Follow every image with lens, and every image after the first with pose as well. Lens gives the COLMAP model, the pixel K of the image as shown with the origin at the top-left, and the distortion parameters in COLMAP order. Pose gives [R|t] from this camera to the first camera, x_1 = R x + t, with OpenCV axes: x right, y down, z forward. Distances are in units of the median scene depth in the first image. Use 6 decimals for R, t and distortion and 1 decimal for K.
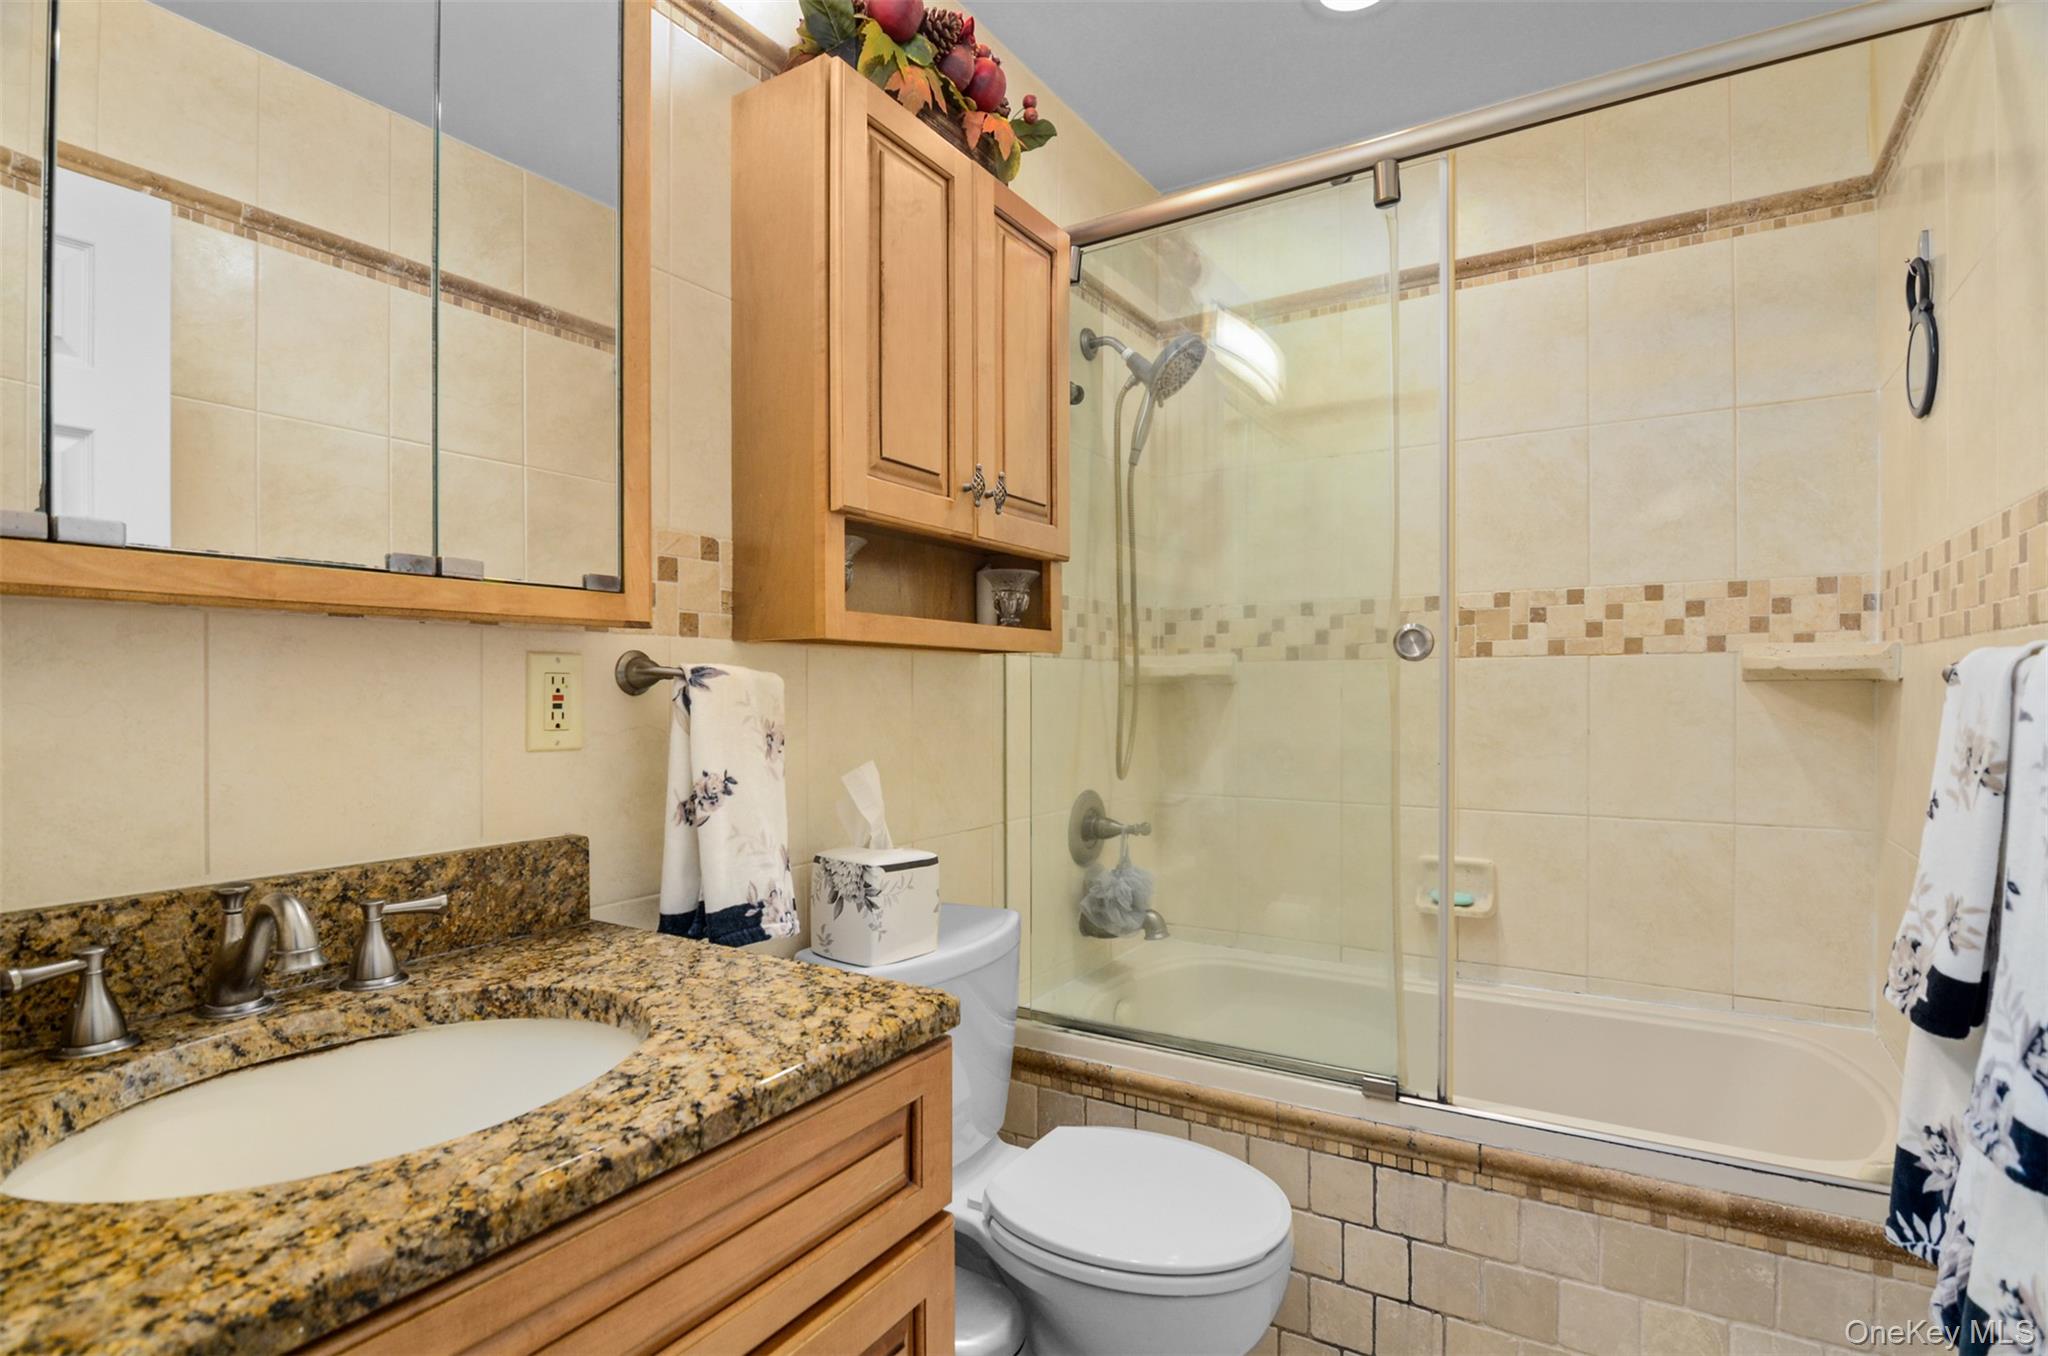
lens RADIAL K [[1000.0, 0, 1013.0], [0, 1000.0, 692.0], [0, 0, 1]] dist [-0.007444, -0.004502]
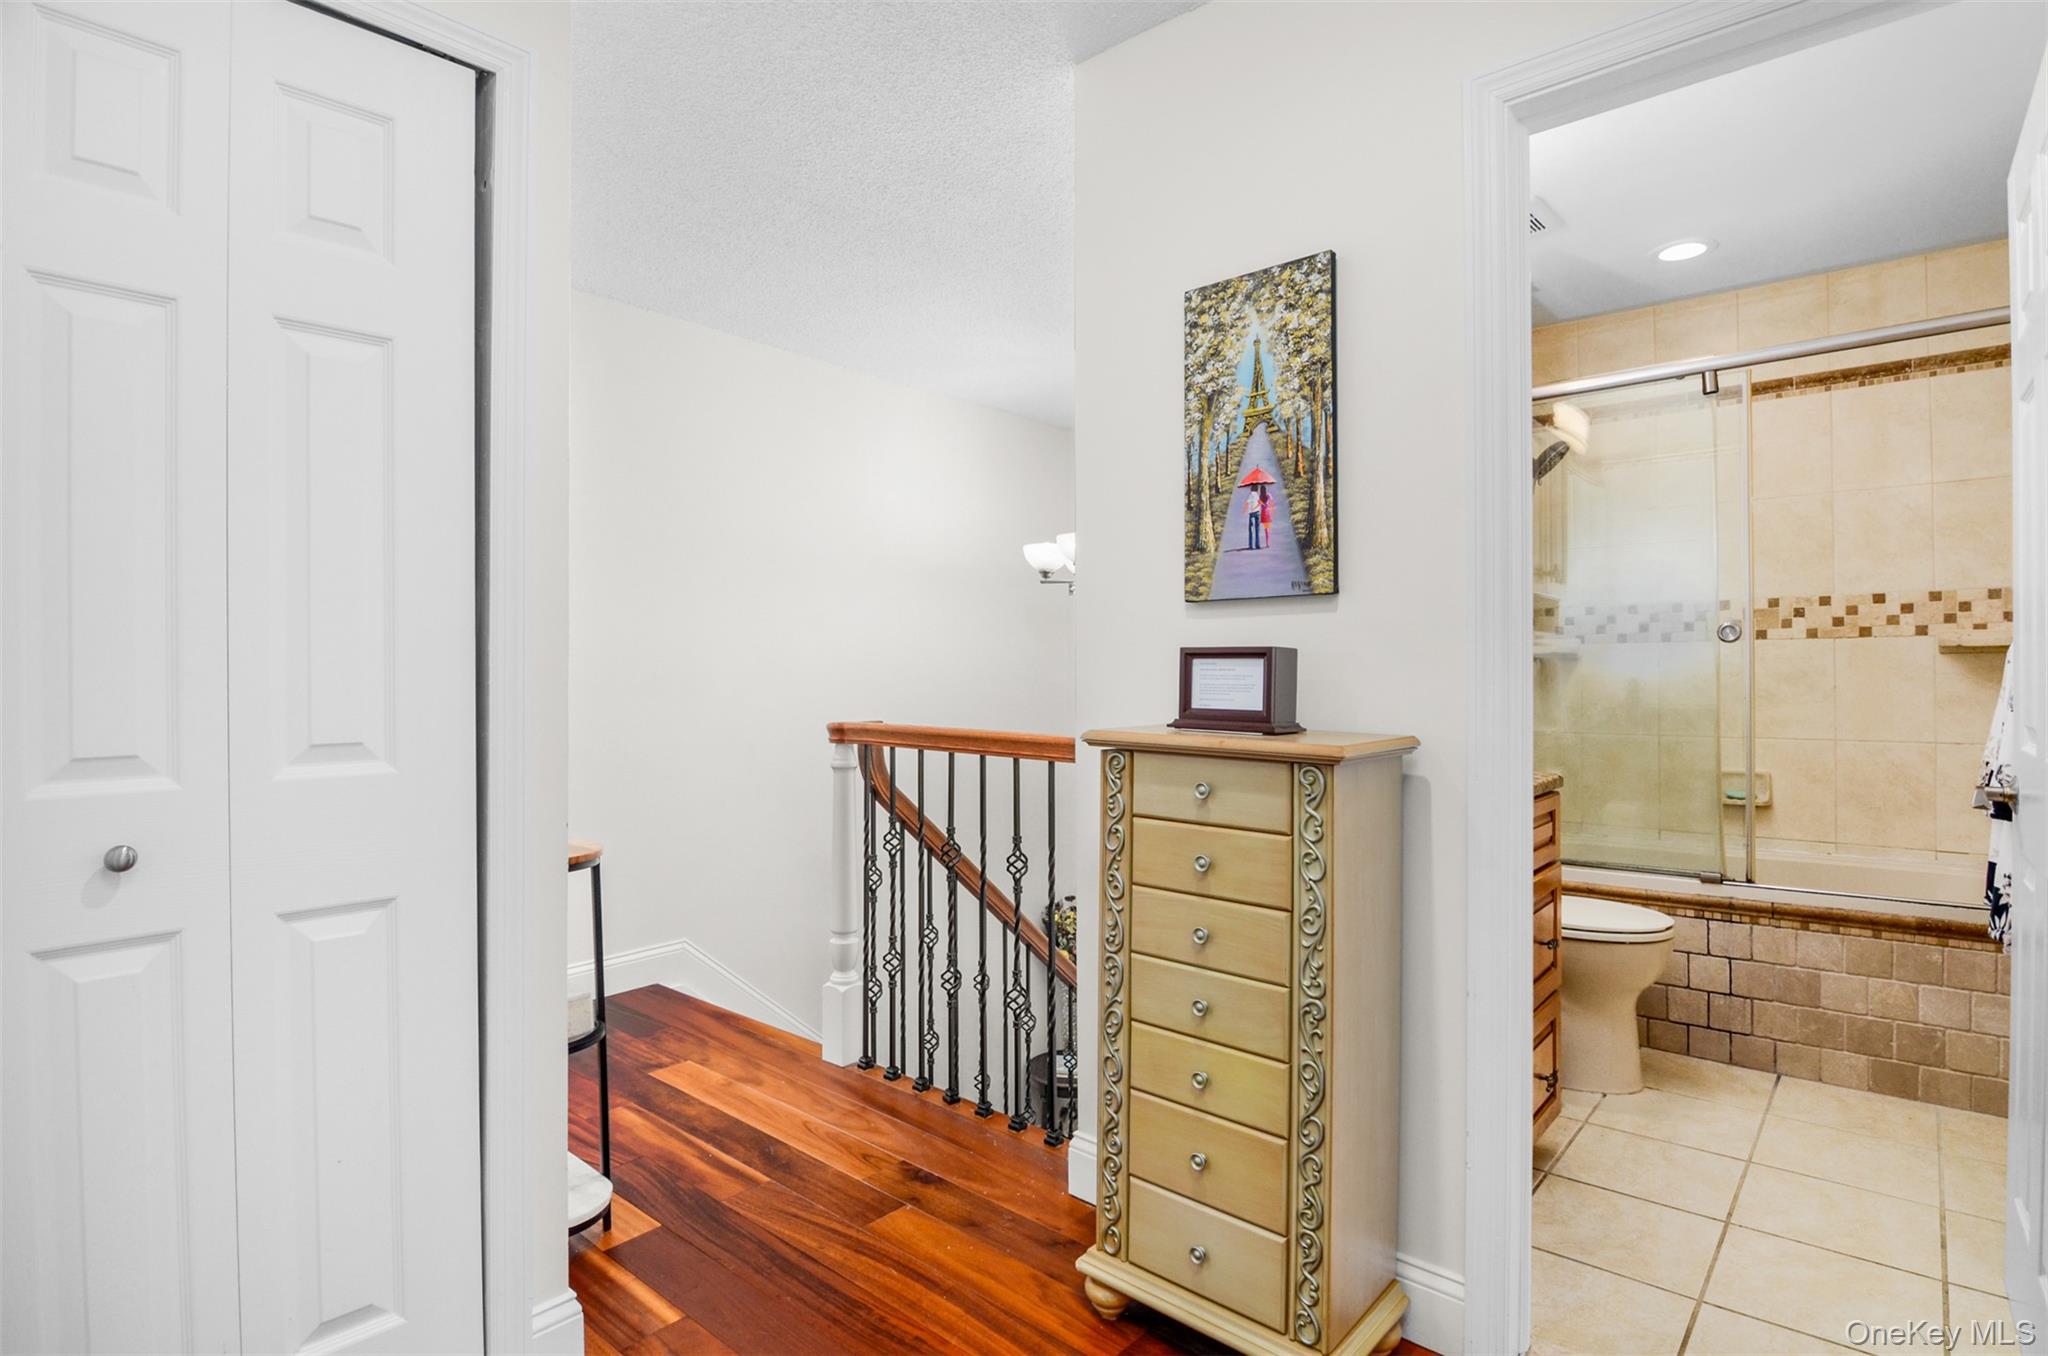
lens RADIAL K [[1029.1, 0, 1033.8], [0, 1029.1, 669.0], [0, 0, 1]] dist [-0.010738, -0.001397]
pose [[0.989475, -0.003602, -0.144656, -0.485031], [0.001888, 0.999926, -0.011986, 0.031462], [0.144688, 0.011587, 0.989409, -0.856961]]
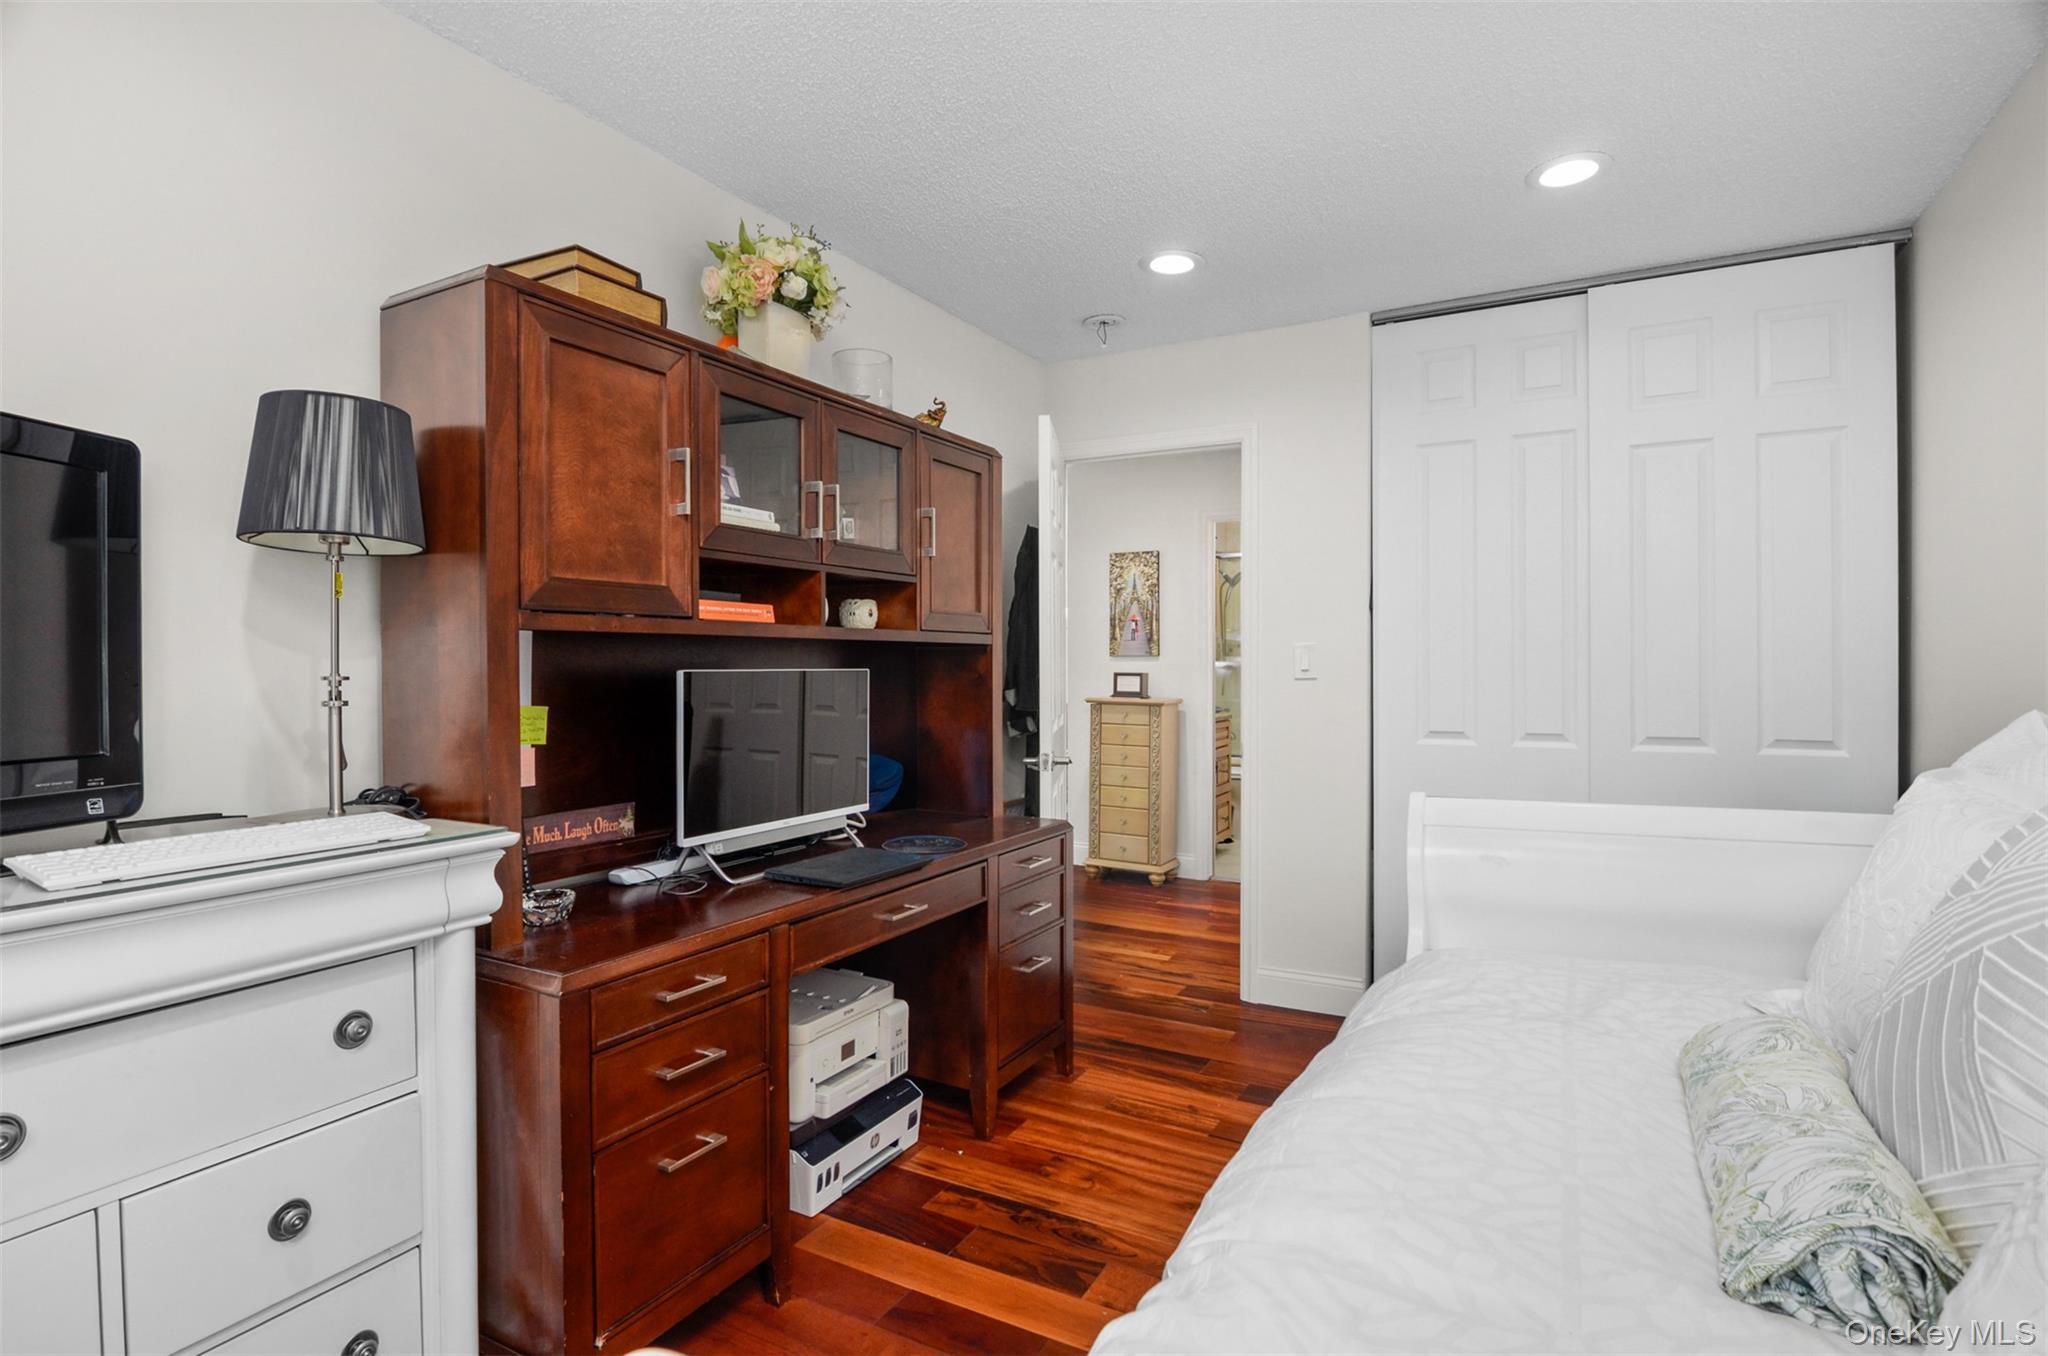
lens RADIAL K [[1000.0, 0, 1029.3], [0, 1000.0, 671.5], [0, 0, 1]] dist [-0.007444, -0.004502]
pose [[0.997841, -0.004500, 0.065519, -1.400005], [0.004195, 0.999980, 0.004803, -0.067361], [-0.065539, -0.004518, 0.997840, -4.949412]]
